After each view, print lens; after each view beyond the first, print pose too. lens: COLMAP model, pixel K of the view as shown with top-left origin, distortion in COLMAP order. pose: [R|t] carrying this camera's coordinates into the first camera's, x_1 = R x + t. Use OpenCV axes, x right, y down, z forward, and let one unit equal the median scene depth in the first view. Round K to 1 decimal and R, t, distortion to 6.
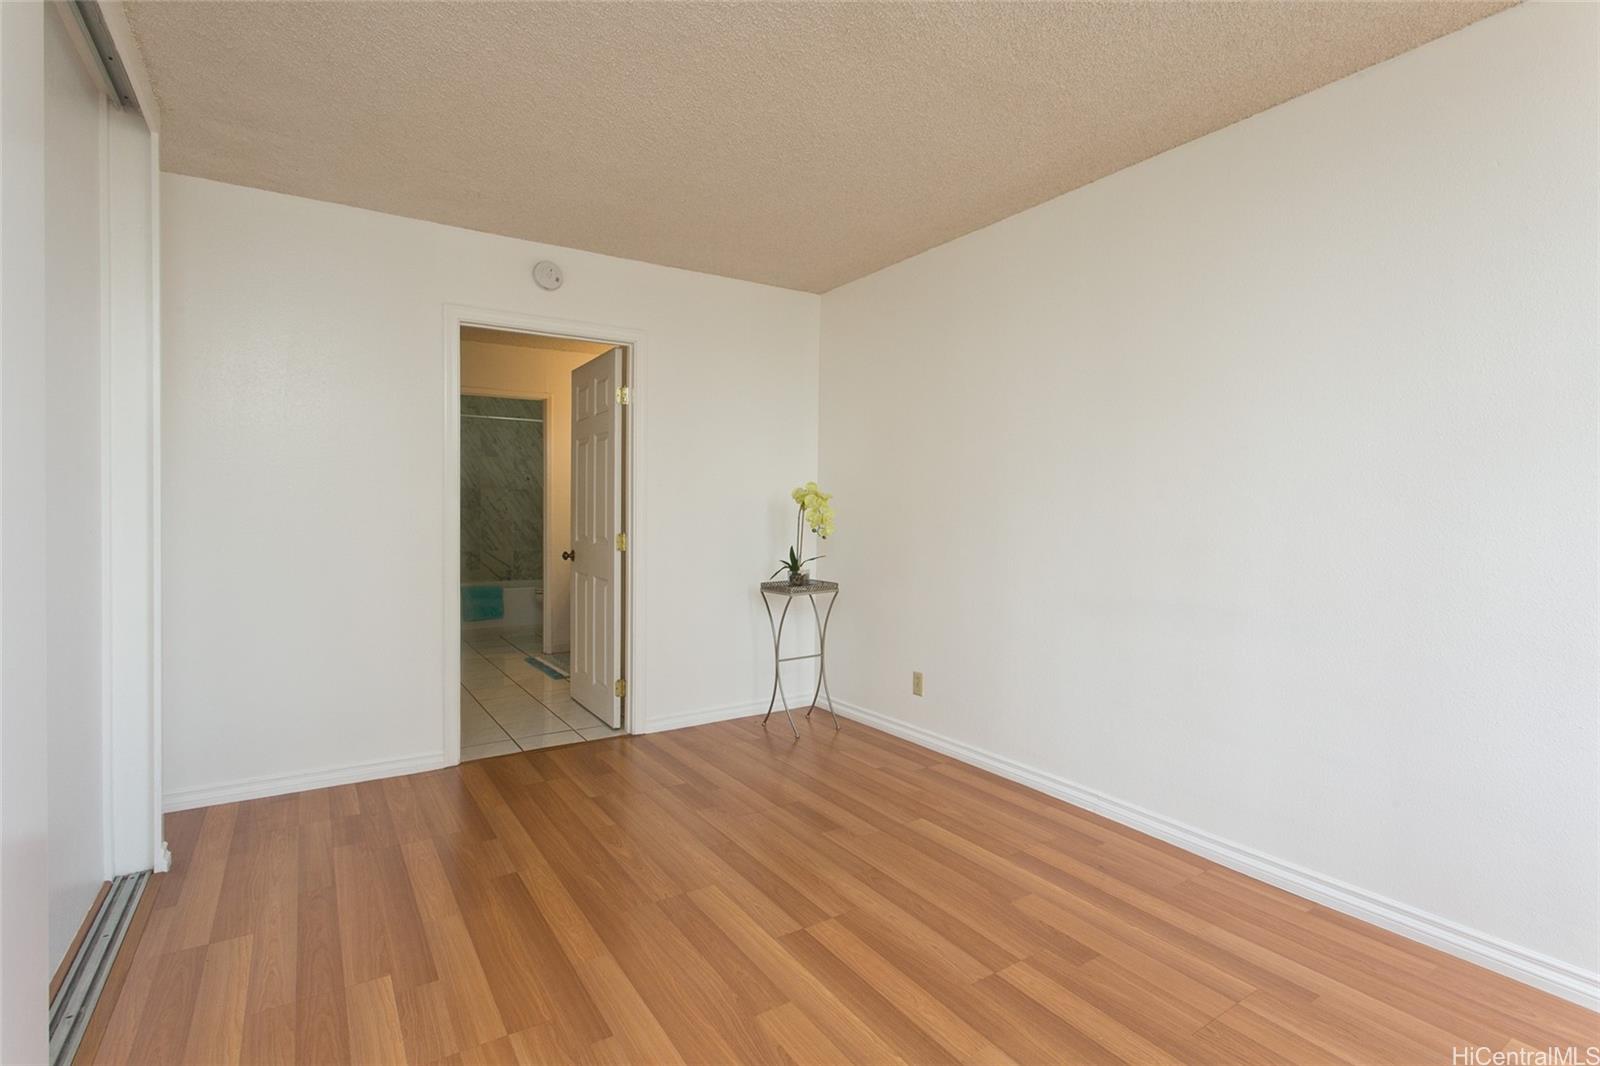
lens RADIAL K [[751.7, 0, 794.3], [0, 751.7, 529.6], [0, 0, 1]] dist [0.001414, 0.000670]
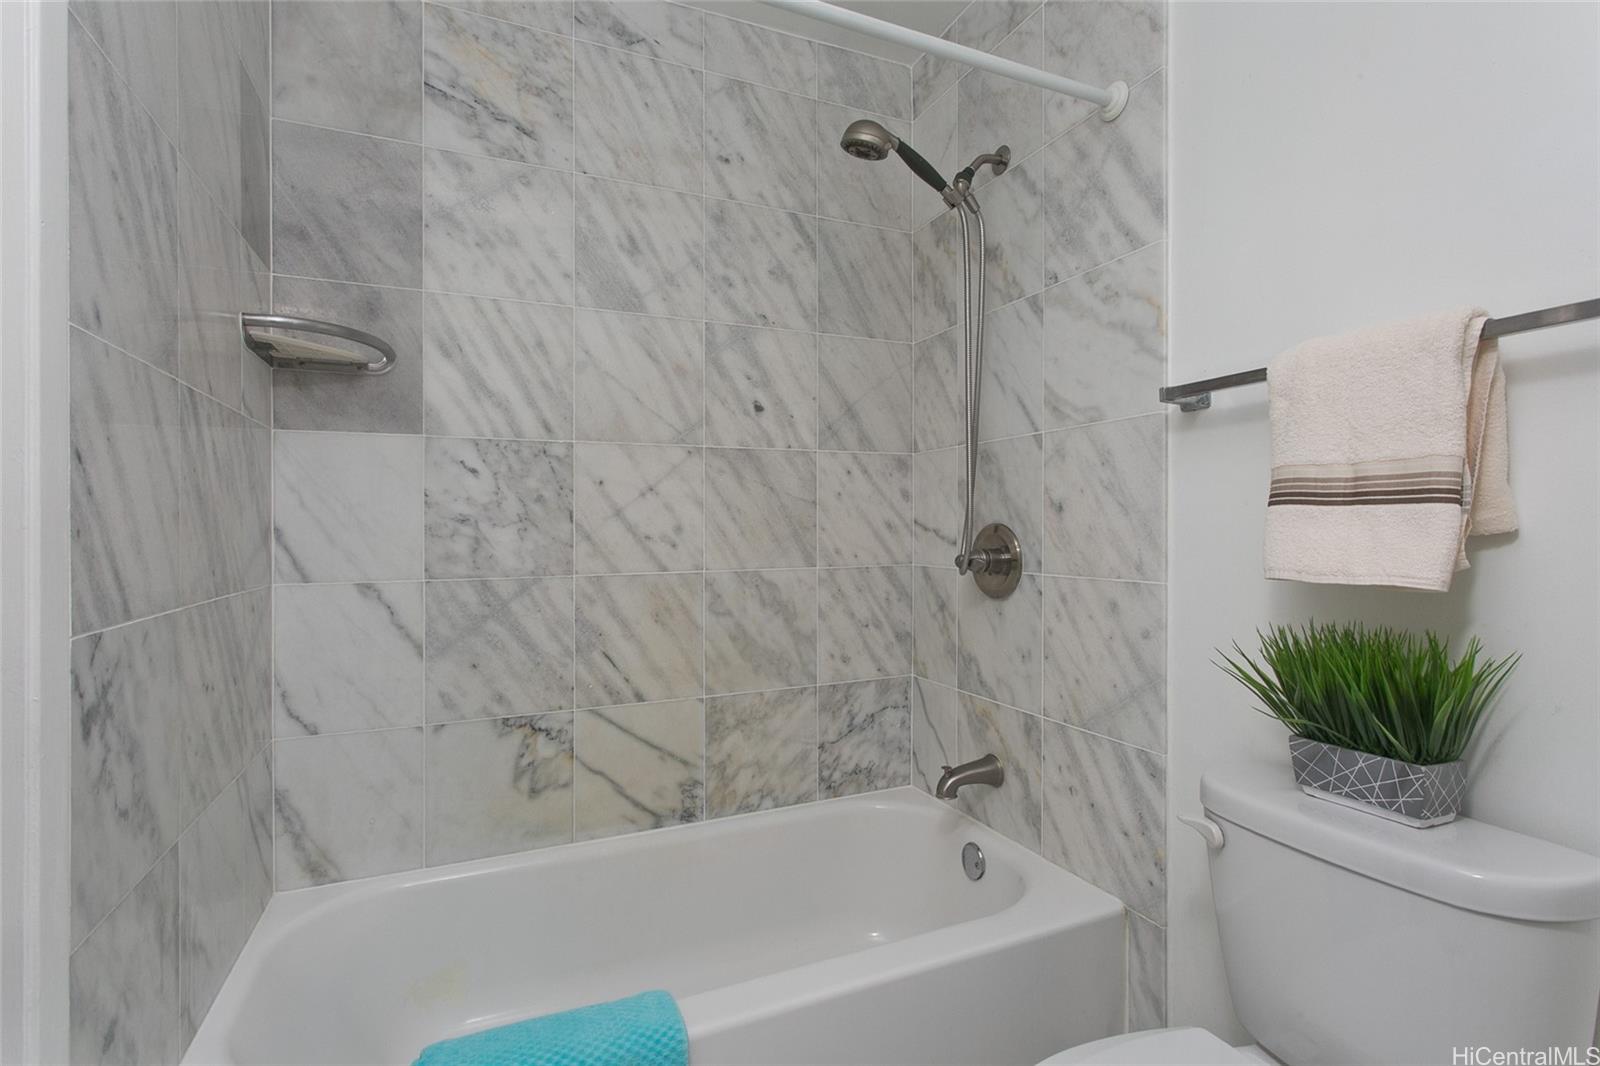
lens RADIAL K [[751.7, 0, 799.8], [0, 751.7, 534.5], [0, 0, 1]] dist [0.001414, 0.000670]
pose [[0.988708, -0.010650, -0.149475, -0.307725], [0.007994, 0.999800, -0.018359, -0.020983], [0.149641, 0.016956, 0.988595, 0.766334]]
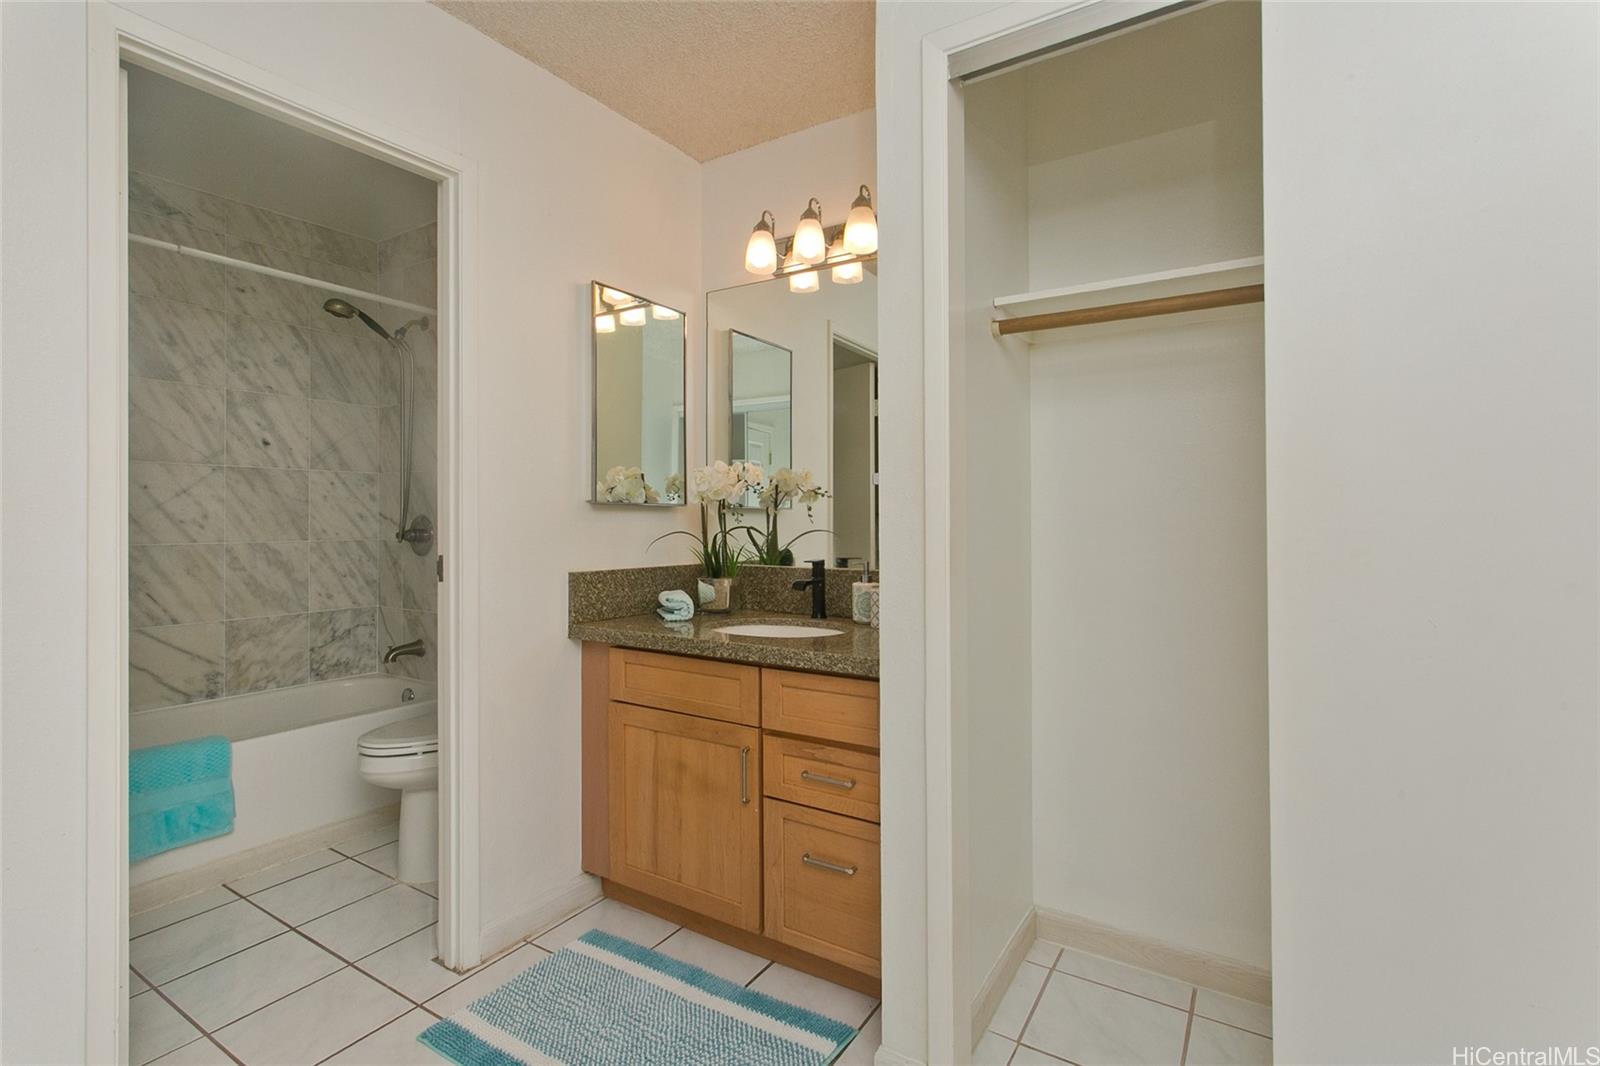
lens RADIAL K [[751.7, 0, 796.2], [0, 751.7, 527.5], [0, 0, 1]] dist [0.001414, 0.000670]
pose [[0.913308, -0.007392, 0.407202, -0.261256], [0.012981, 0.999856, -0.010965, -0.013544], [-0.407062, 0.015300, 0.913272, 0.517061]]
